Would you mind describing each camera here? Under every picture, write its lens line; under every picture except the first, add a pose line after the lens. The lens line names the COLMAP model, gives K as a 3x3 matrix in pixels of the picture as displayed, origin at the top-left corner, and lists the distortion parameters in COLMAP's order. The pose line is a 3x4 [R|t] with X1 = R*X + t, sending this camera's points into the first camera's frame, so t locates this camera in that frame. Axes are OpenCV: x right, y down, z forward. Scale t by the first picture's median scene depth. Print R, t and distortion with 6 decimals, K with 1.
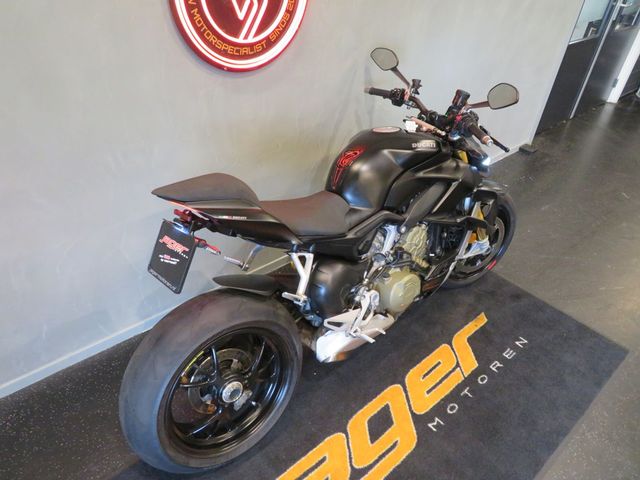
lens RADIAL K [[452.3, 0, 320.0], [0, 452.3, 240.0], [0, 0, 1]] dist [-0.009104, 0.000079]
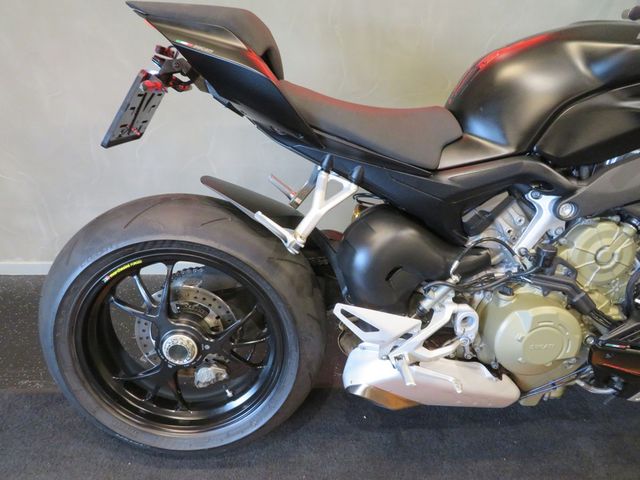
lens RADIAL K [[452.3, 0, 320.0], [0, 452.3, 240.0], [0, 0, 1]] dist [-0.009104, 0.000079]
pose [[0.775893, 0.290391, -0.560057, 0.253787], [-0.348686, 0.937235, 0.002897, 0.096715], [0.525746, 0.193036, 0.828449, 0.453113]]
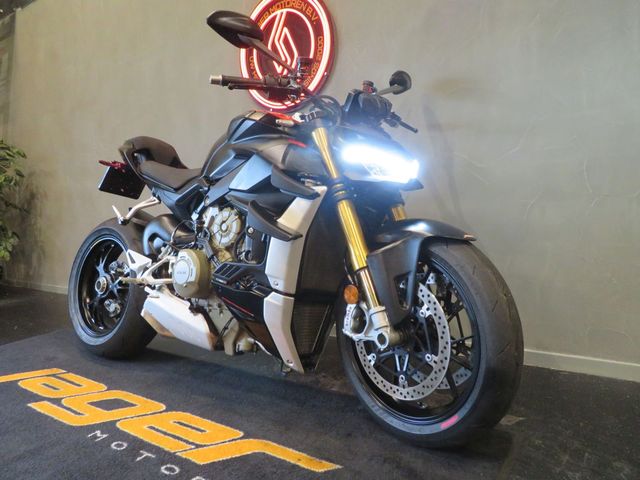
lens RADIAL K [[452.3, 0, 320.0], [0, 452.3, 240.0], [0, 0, 1]] dist [-0.009104, 0.000079]
pose [[0.246383, 0.020581, -0.968954, 1.103488], [-0.526854, 0.841992, -0.116082, 0.030556], [0.813462, 0.539098, 0.218296, 1.005734]]
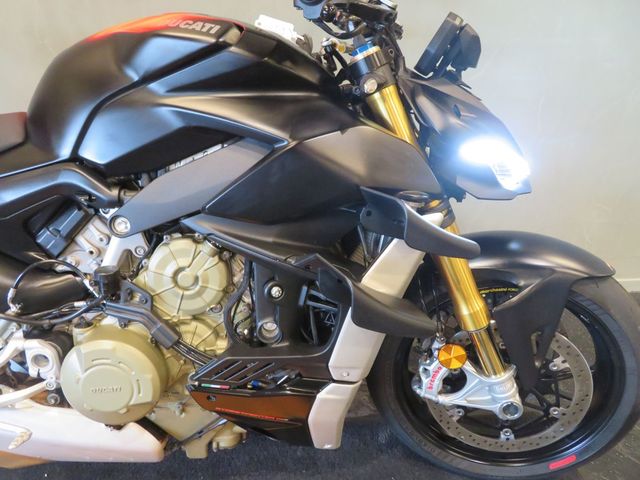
lens RADIAL K [[452.3, 0, 320.0], [0, 452.3, 240.0], [0, 0, 1]] dist [-0.009104, 0.000079]
pose [[0.802933, 0.230124, -0.549856, 0.551975], [-0.331612, 0.938992, -0.091256, -0.032630], [0.495310, 0.255611, 0.830260, 0.733536]]
